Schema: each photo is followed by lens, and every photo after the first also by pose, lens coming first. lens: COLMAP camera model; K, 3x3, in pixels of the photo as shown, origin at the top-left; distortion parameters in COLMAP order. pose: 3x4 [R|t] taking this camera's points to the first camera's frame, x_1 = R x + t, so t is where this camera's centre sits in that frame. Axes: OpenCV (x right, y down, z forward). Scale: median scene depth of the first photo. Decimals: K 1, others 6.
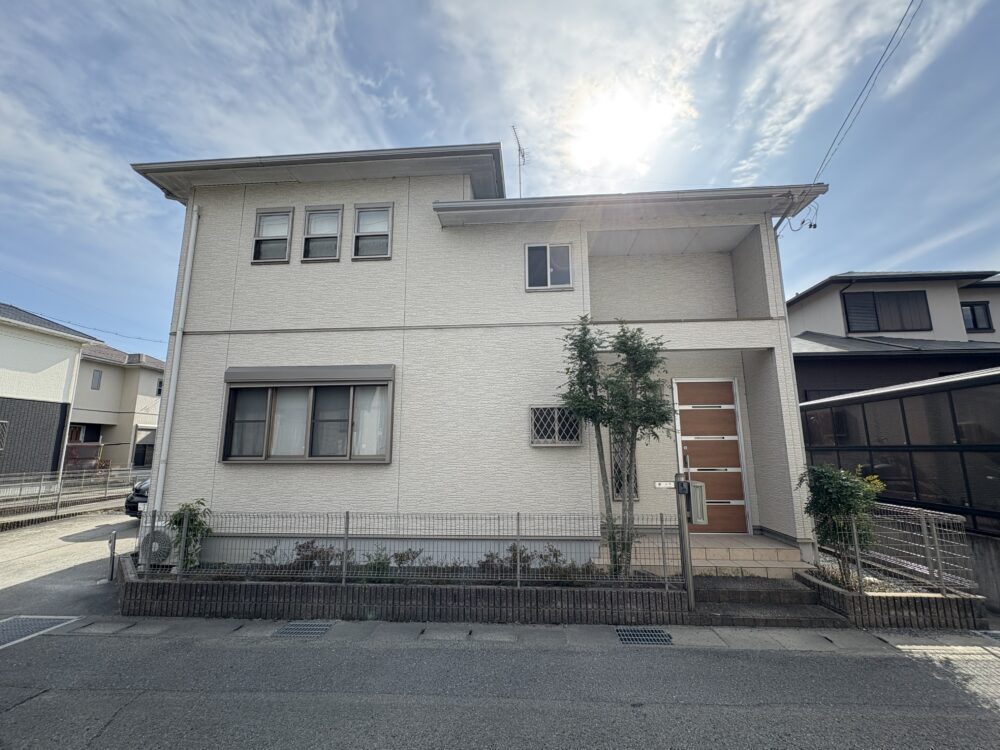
lens RADIAL K [[408.3, 0, 501.6], [0, 408.3, 379.7], [0, 0, 1]] dist [0.000293, 0.000025]
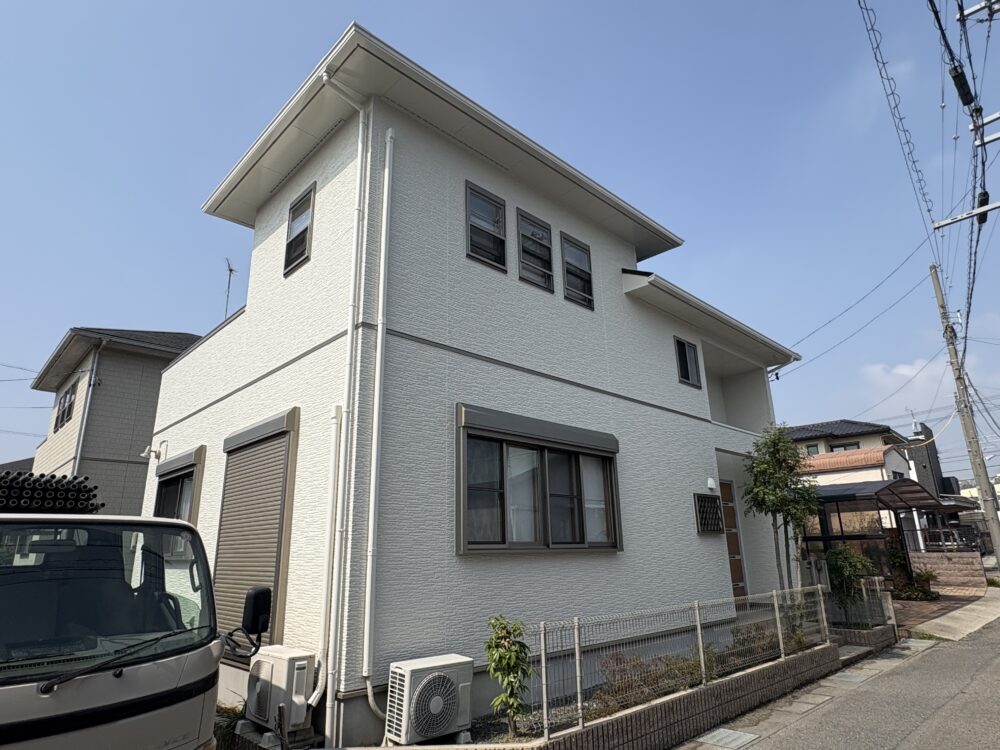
lens RADIAL K [[584.8, 0, 497.6], [0, 584.8, 372.6], [0, 0, 1]] dist [-0.004885, 0.001137]
pose [[0.679061, 0.212716, 0.702587, -1.327074], [-0.113351, 0.976001, -0.185939, 0.091568], [-0.725277, 0.046625, 0.686876, 0.316927]]
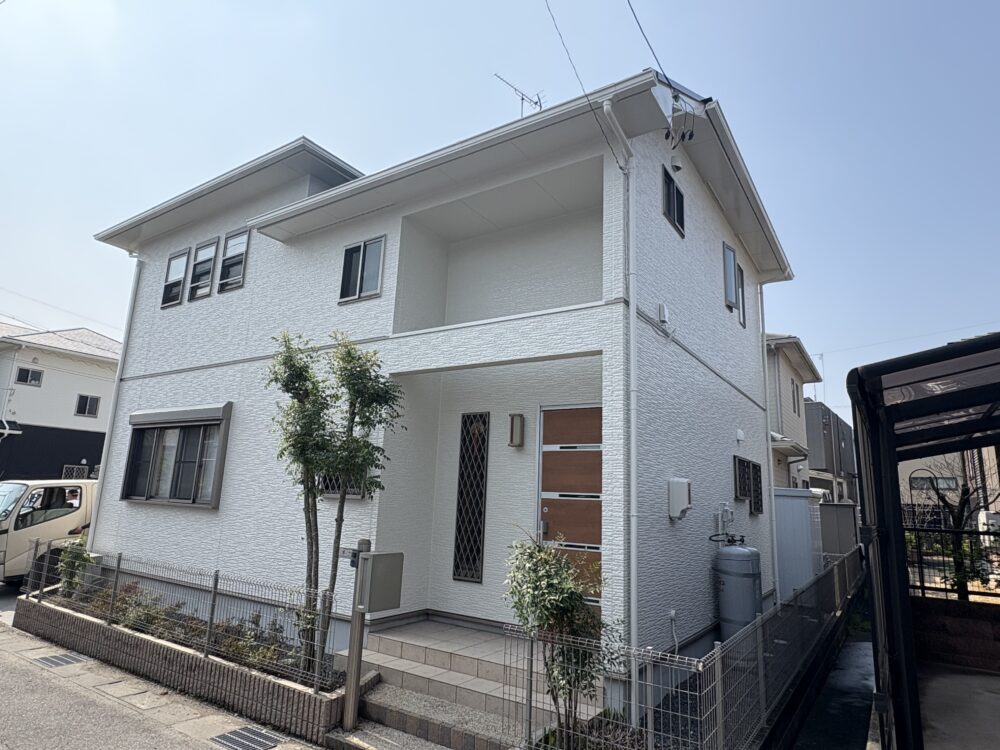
lens RADIAL K [[584.8, 0, 497.6], [0, 584.8, 372.6], [0, 0, 1]] dist [-0.004885, 0.001137]
pose [[0.863456, -0.058289, -0.501046, 0.883632], [0.027910, 0.997300, -0.067923, 0.004190], [0.503652, 0.044665, 0.862751, 0.168297]]
